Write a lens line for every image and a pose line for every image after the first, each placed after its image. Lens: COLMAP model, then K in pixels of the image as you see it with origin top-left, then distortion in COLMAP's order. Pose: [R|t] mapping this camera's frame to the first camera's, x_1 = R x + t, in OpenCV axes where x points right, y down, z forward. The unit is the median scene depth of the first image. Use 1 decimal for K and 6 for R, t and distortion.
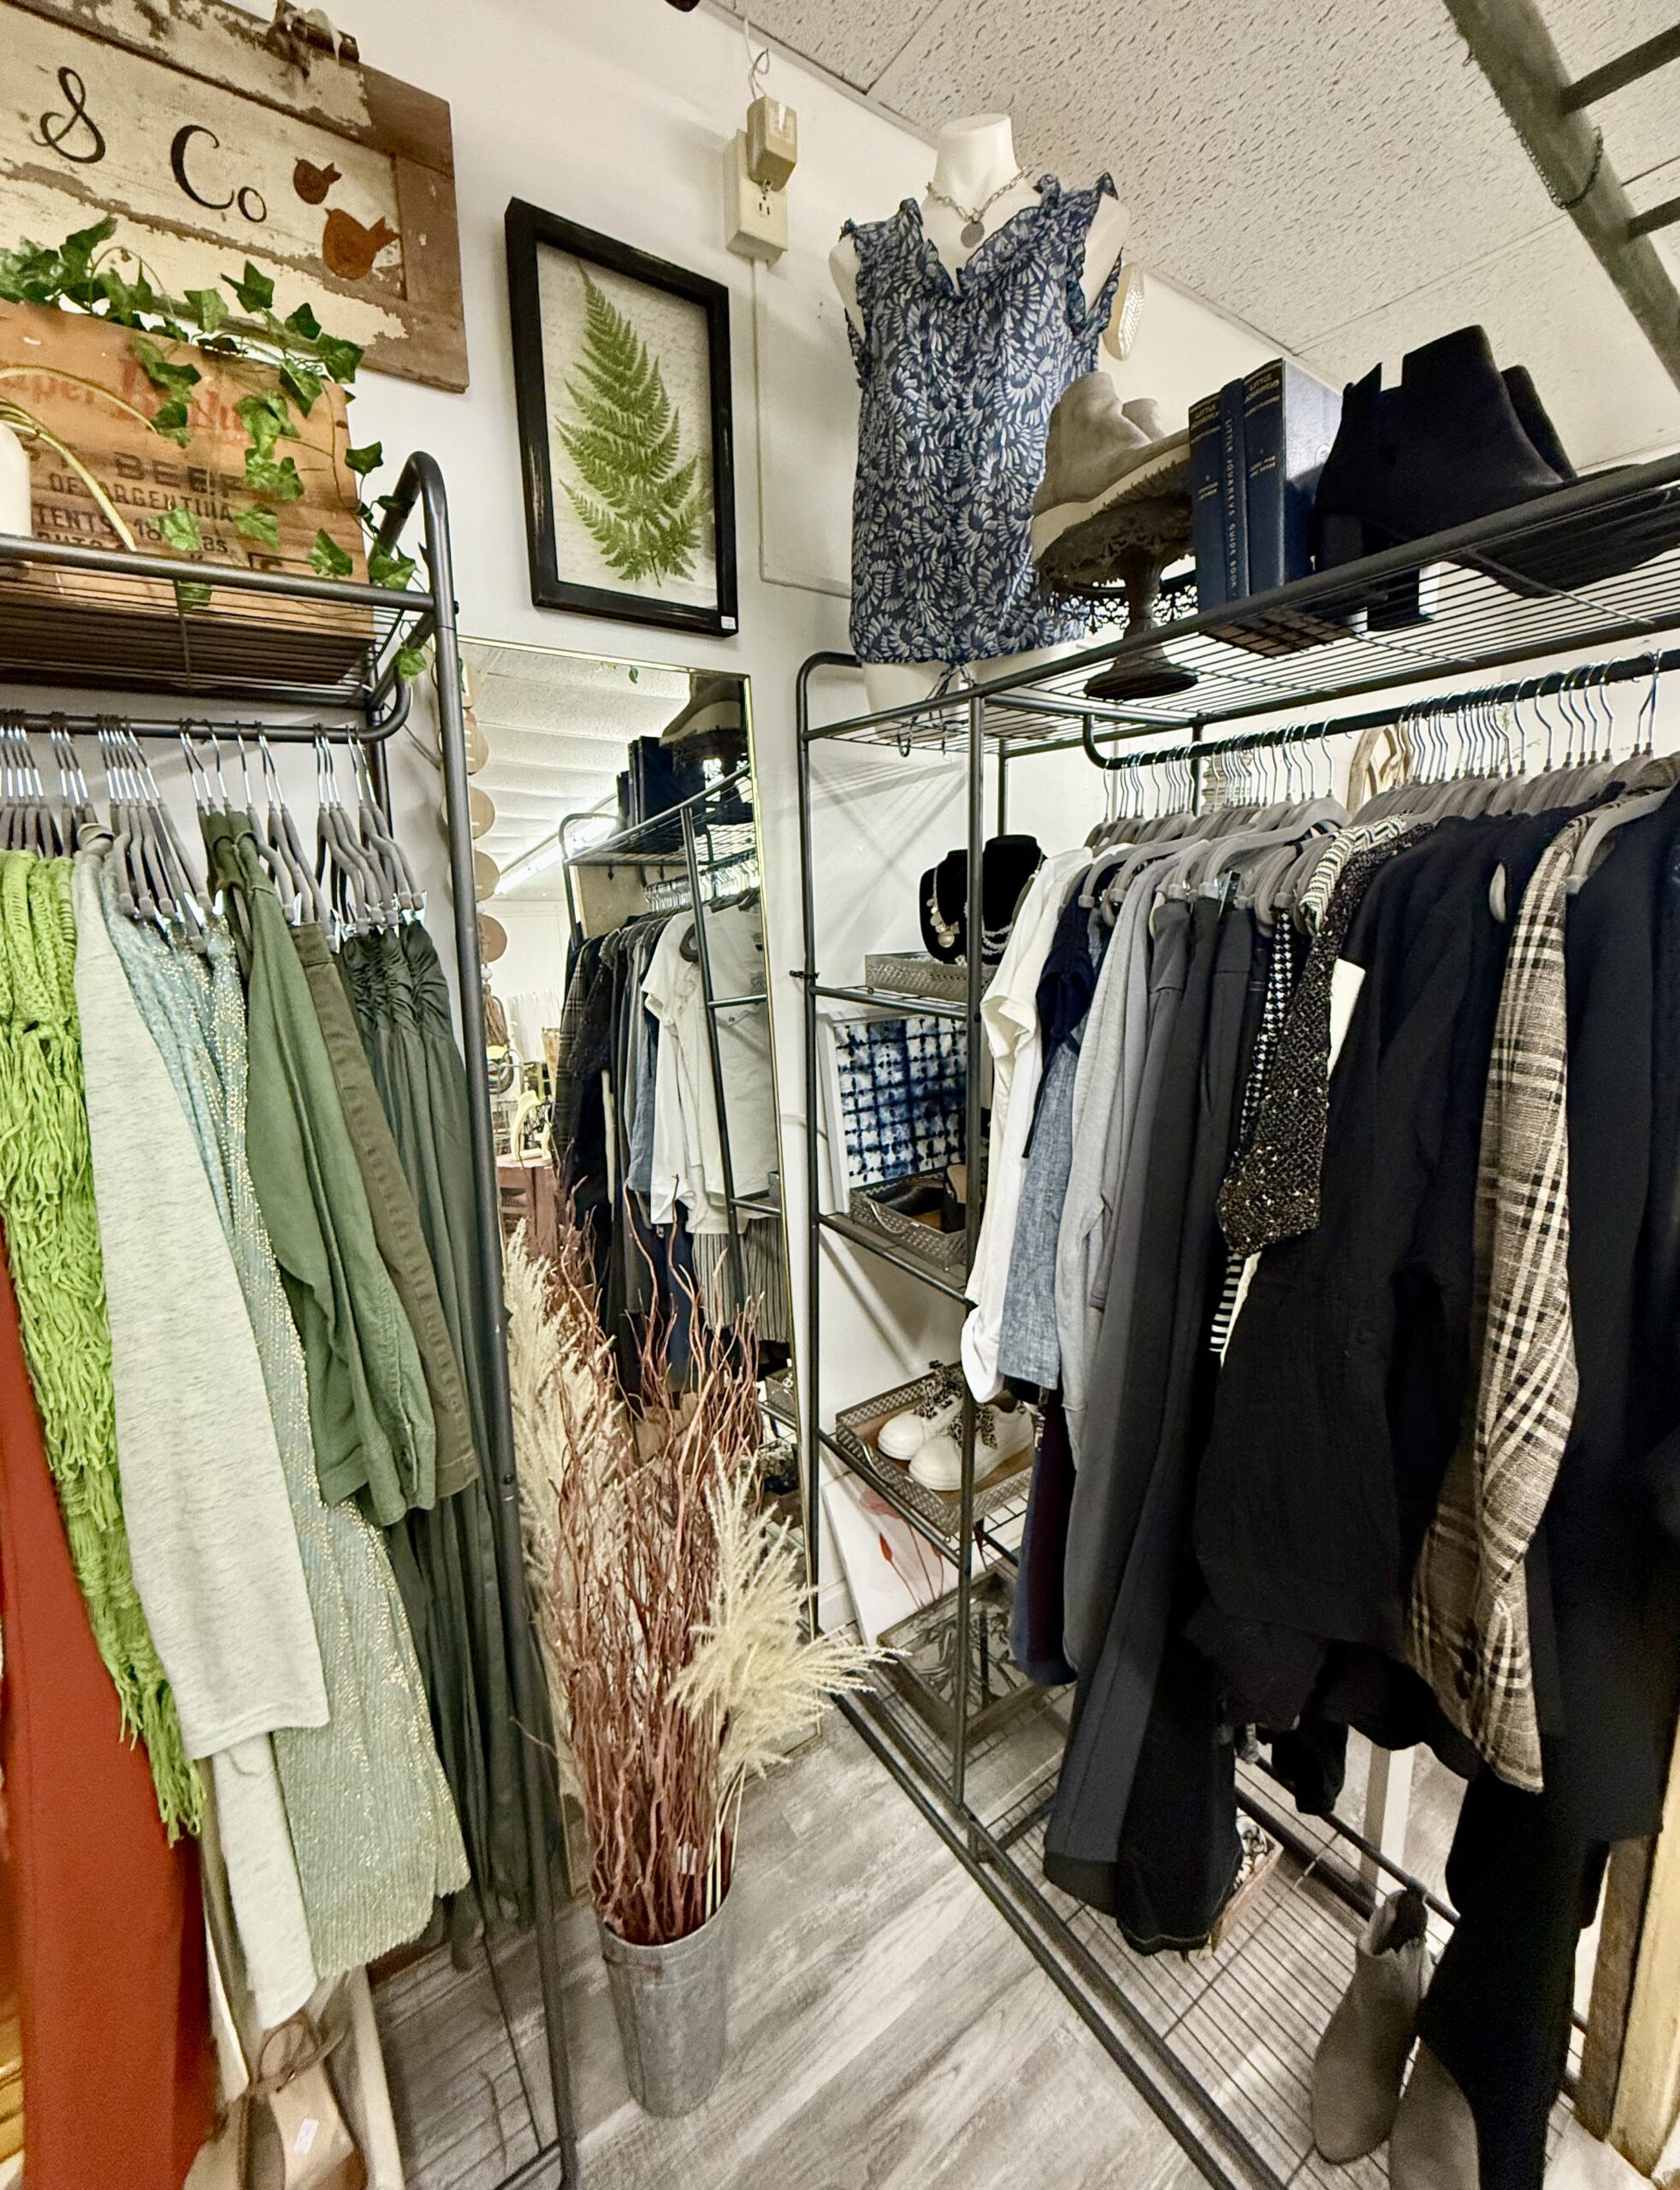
lens RADIAL K [[892.6, 0, 843.8], [0, 892.6, 1061.7], [0, 0, 1]] dist [-0.000617, -0.000097]
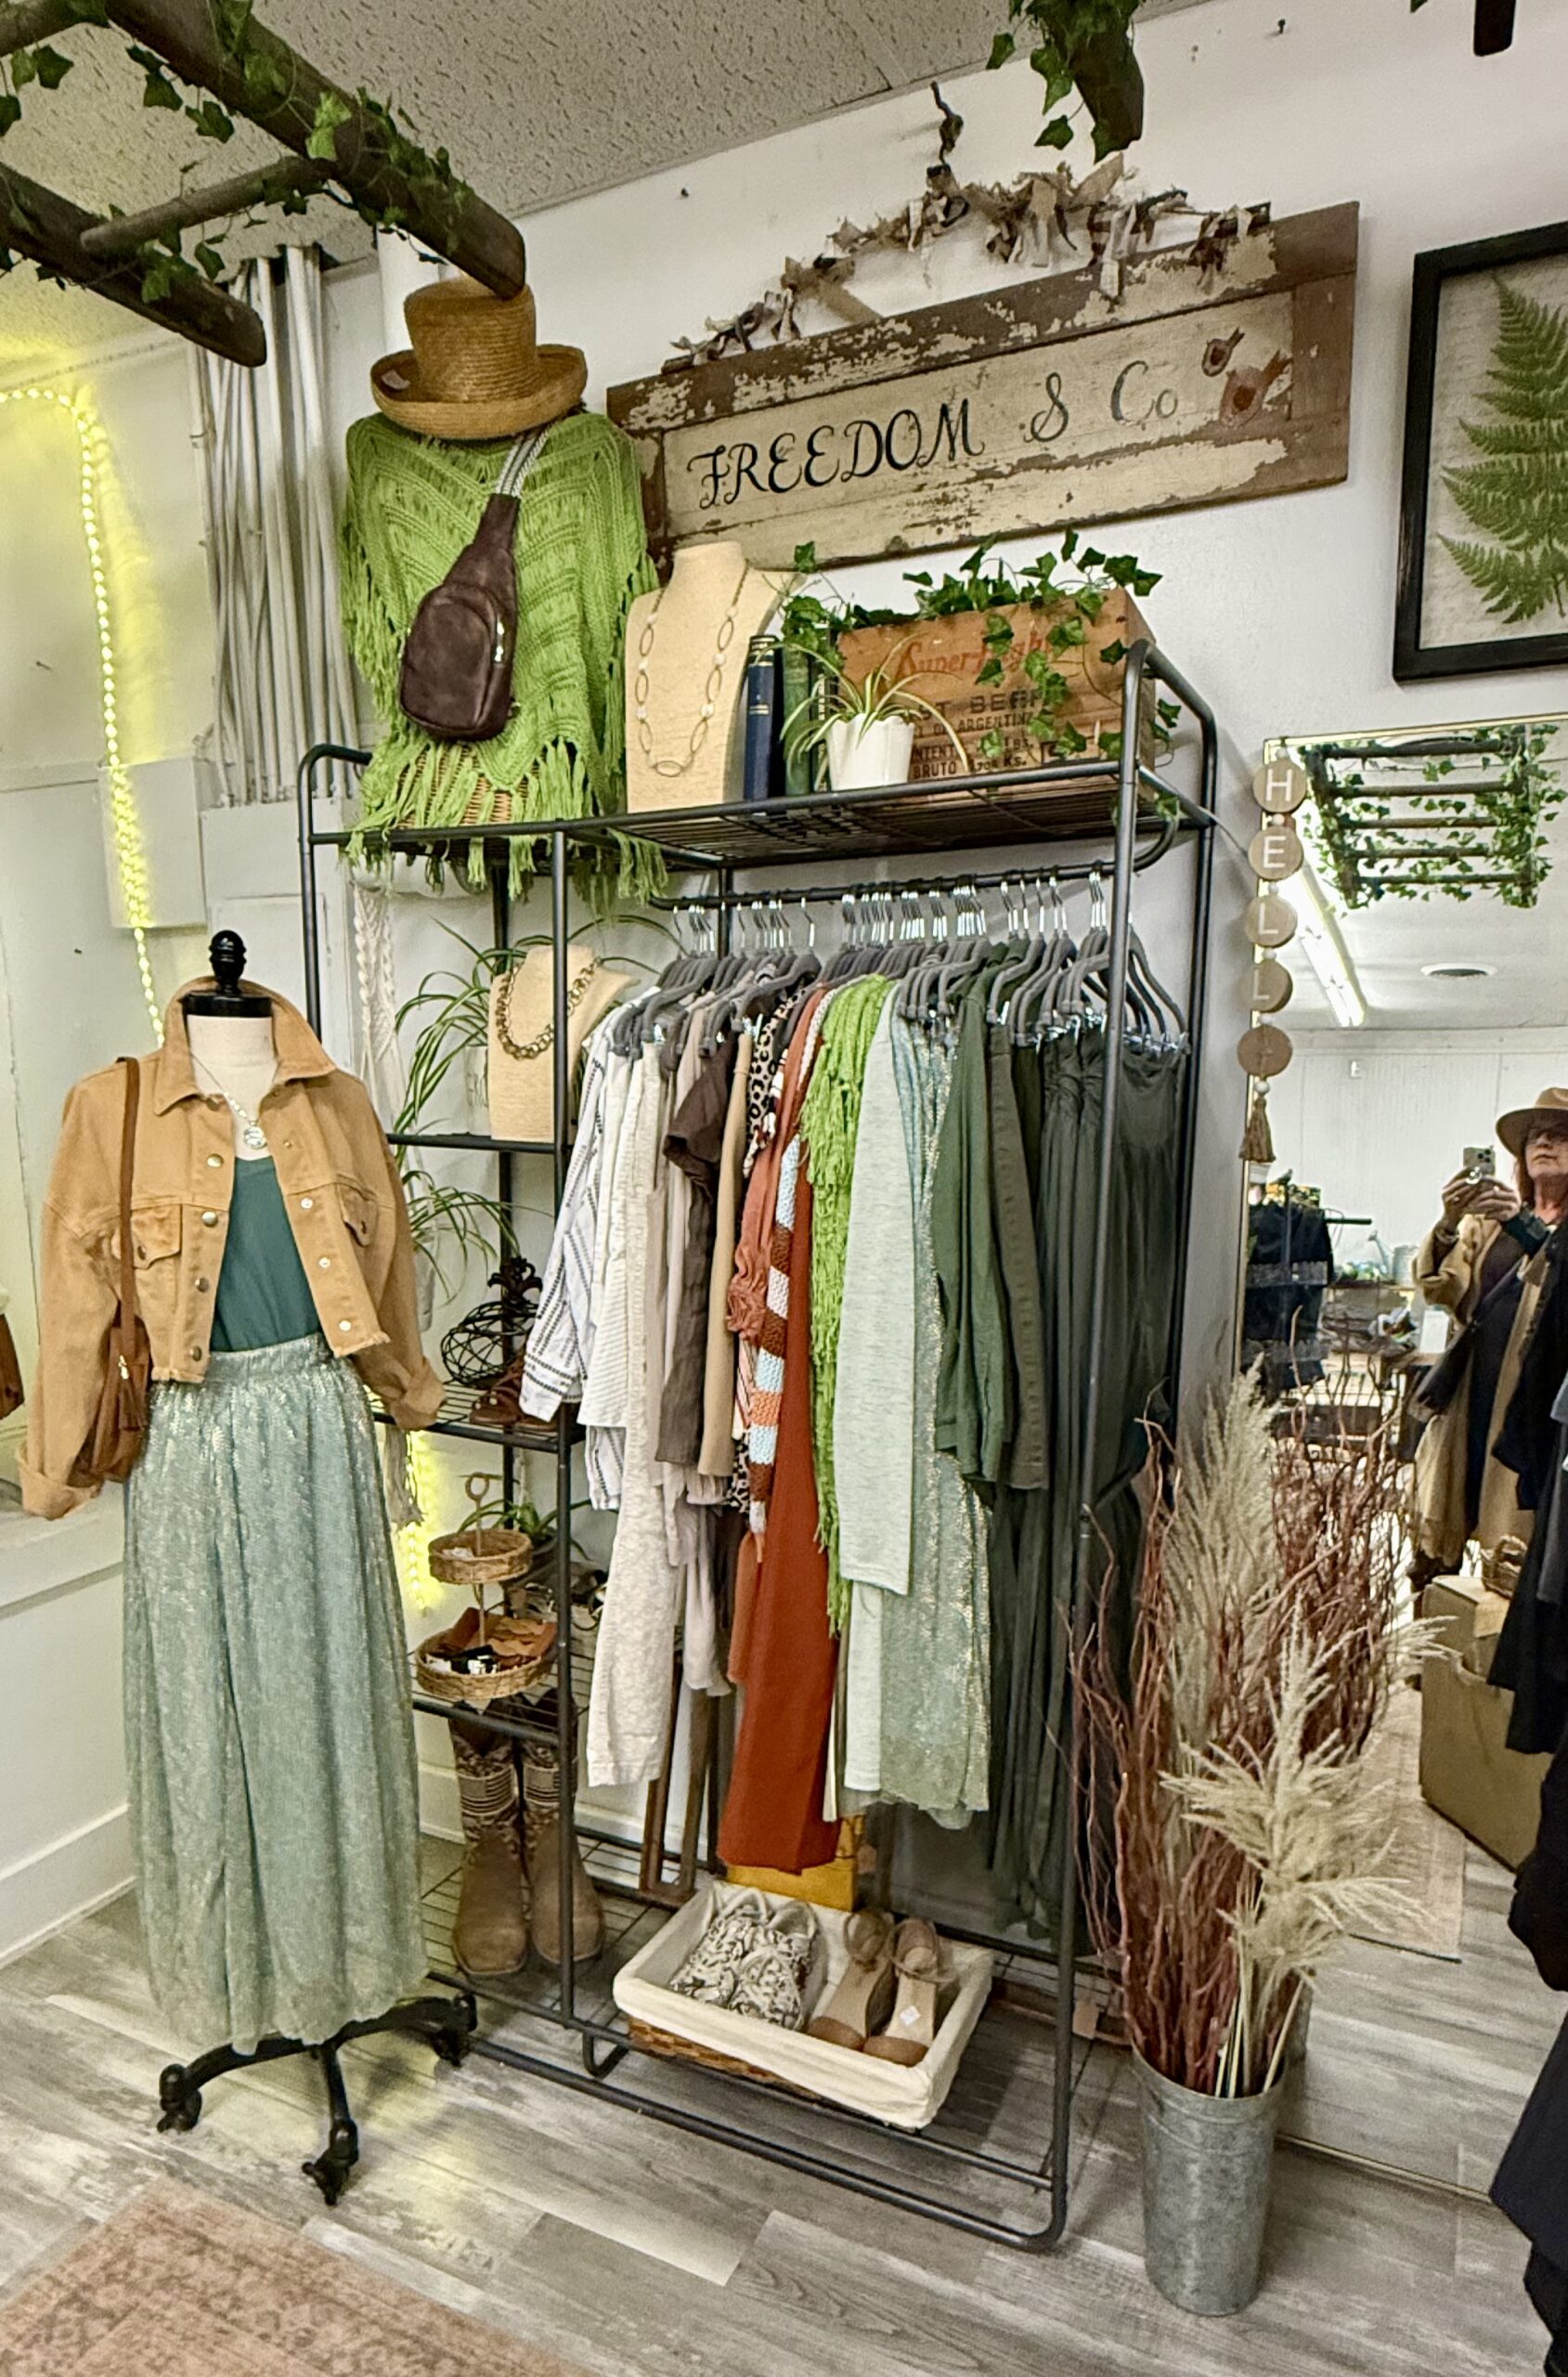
lens RADIAL K [[1473.6, 0, 756.7], [0, 1473.6, 1285.4], [0, 0, 1]] dist [-0.001037, 0.001796]
pose [[0.475808, 0.157902, -0.865259, 0.843671], [-0.160143, 0.982862, 0.091301, 0.061510], [0.864847, 0.095124, 0.492941, -0.264590]]
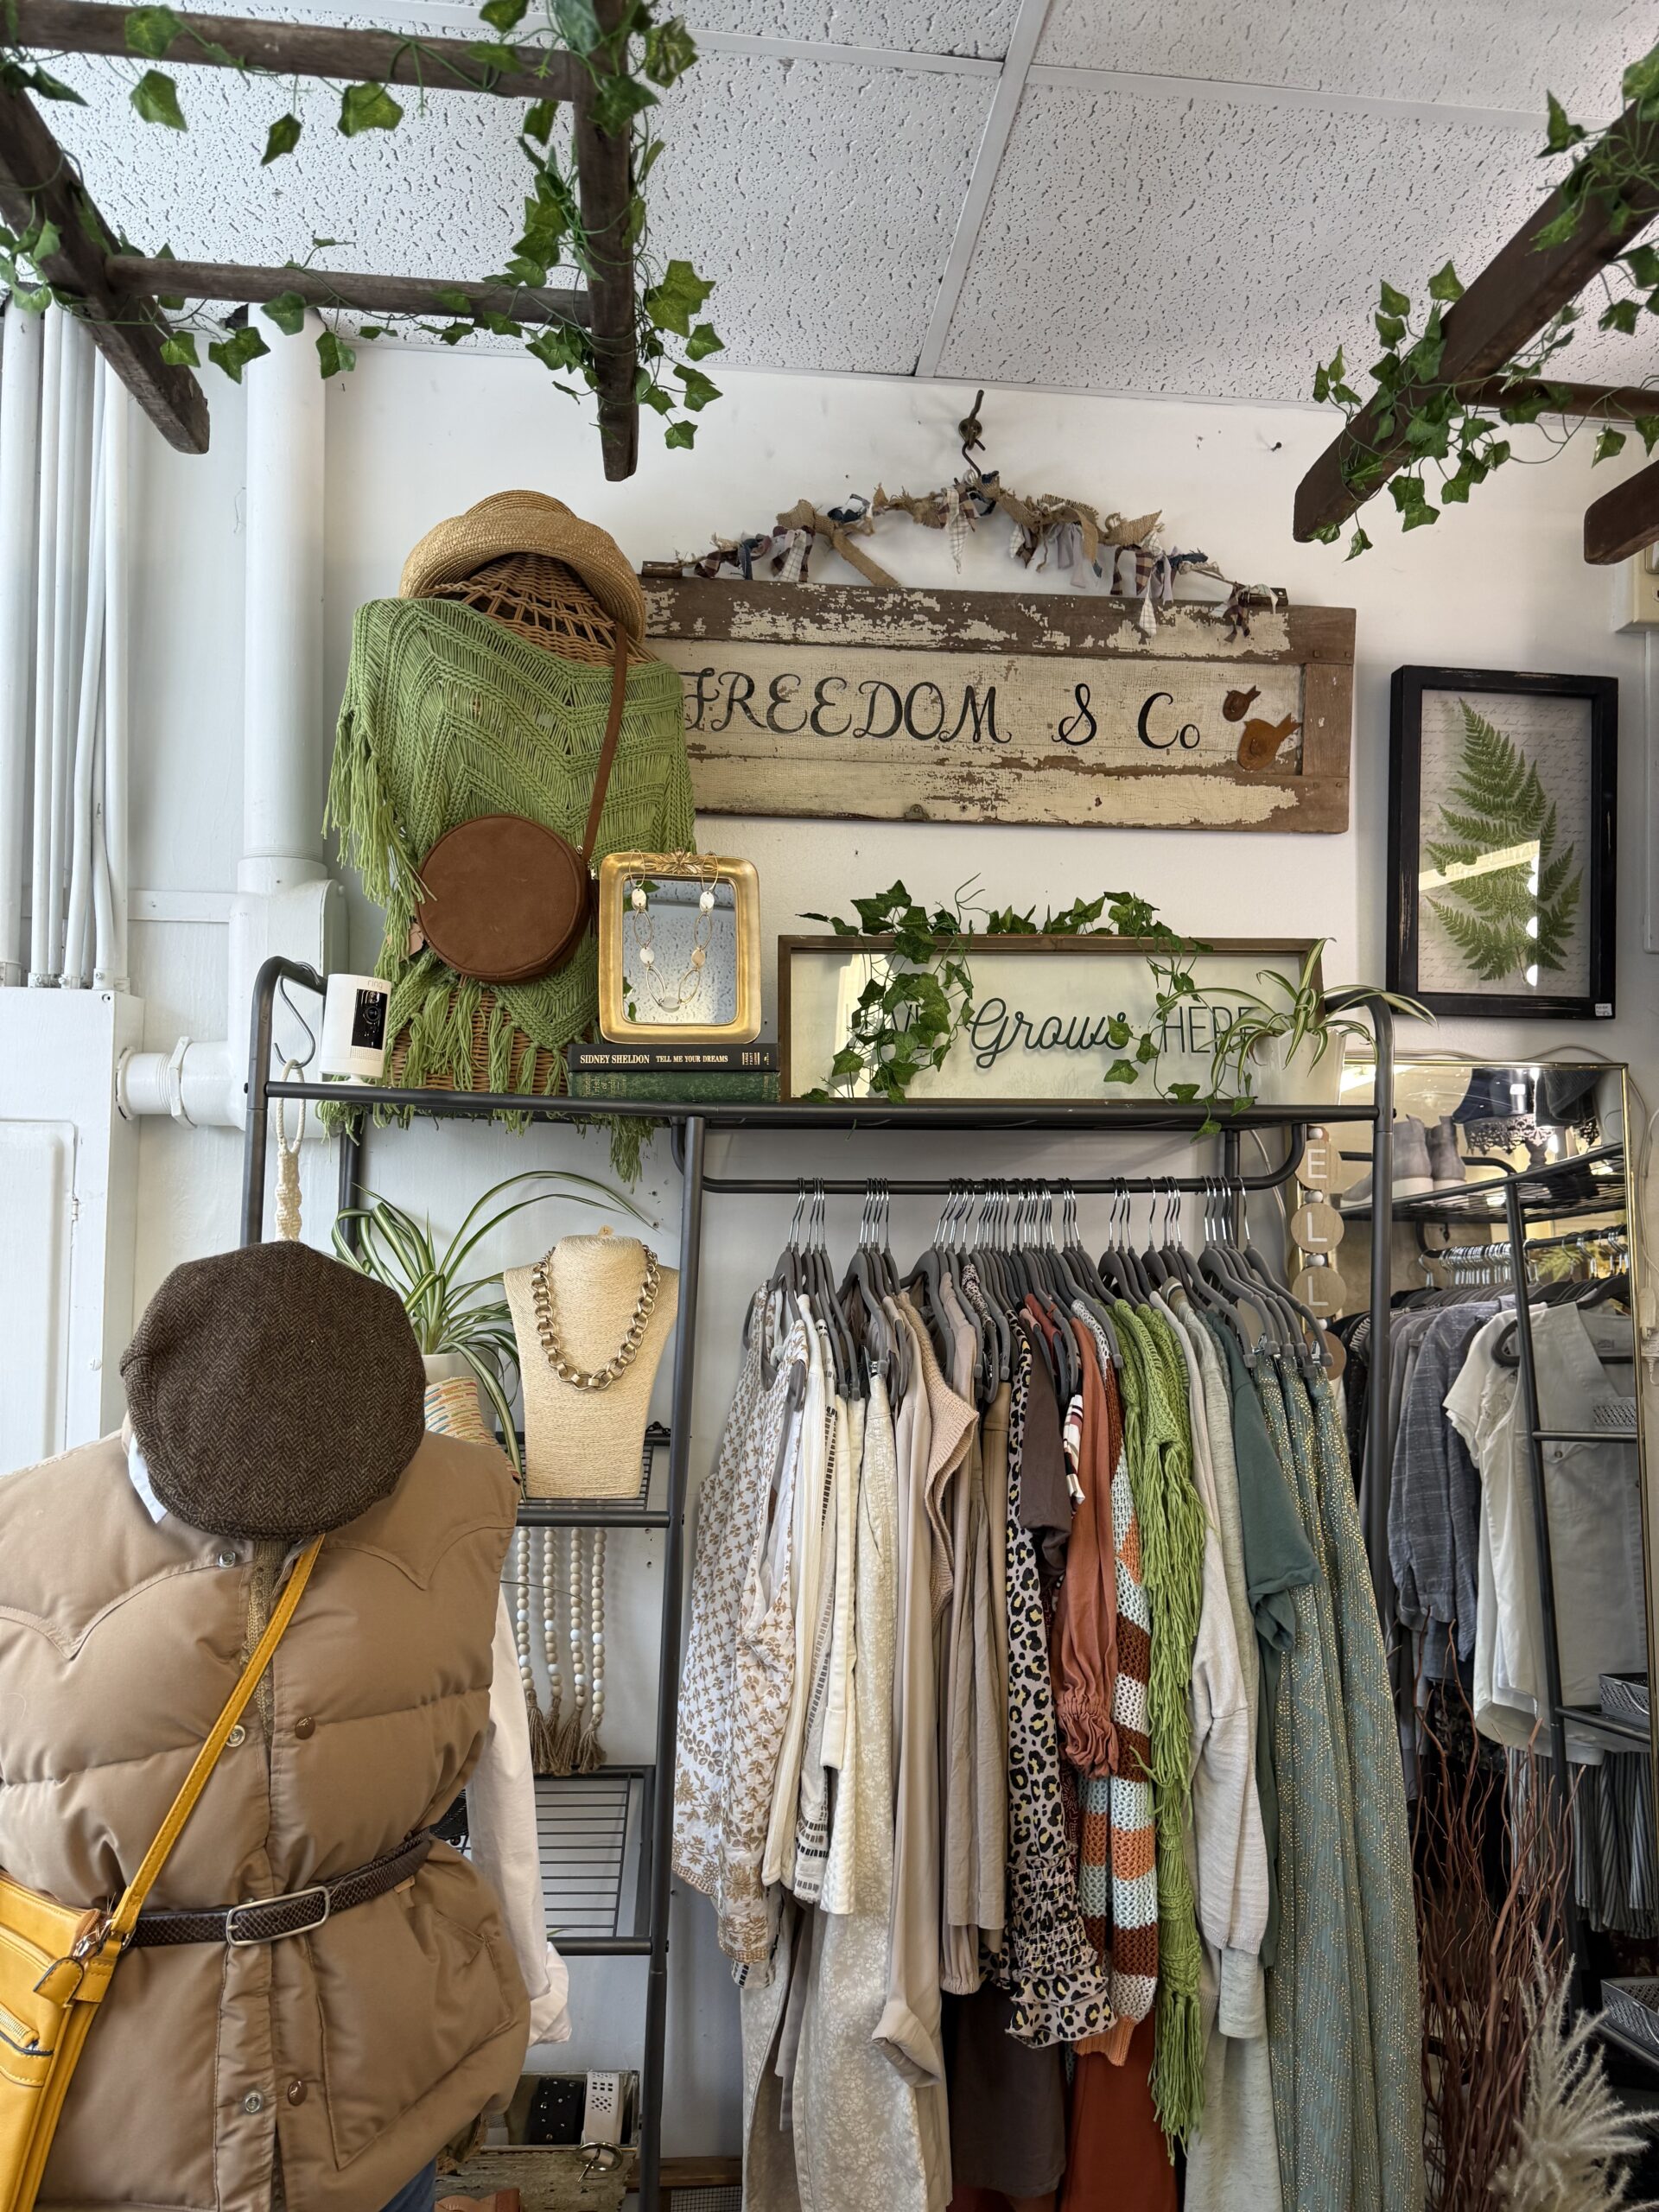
lens RADIAL K [[1551.6, 0, 828.2], [0, 1551.6, 1107.3], [0, 0, 1]] dist [0.133274, -0.251072]
pose [[0.872964, 0.017935, -0.487454, -0.046978], [-0.121582, 0.975784, -0.181836, -0.029281], [0.472388, 0.218002, 0.854005, -0.858854]]
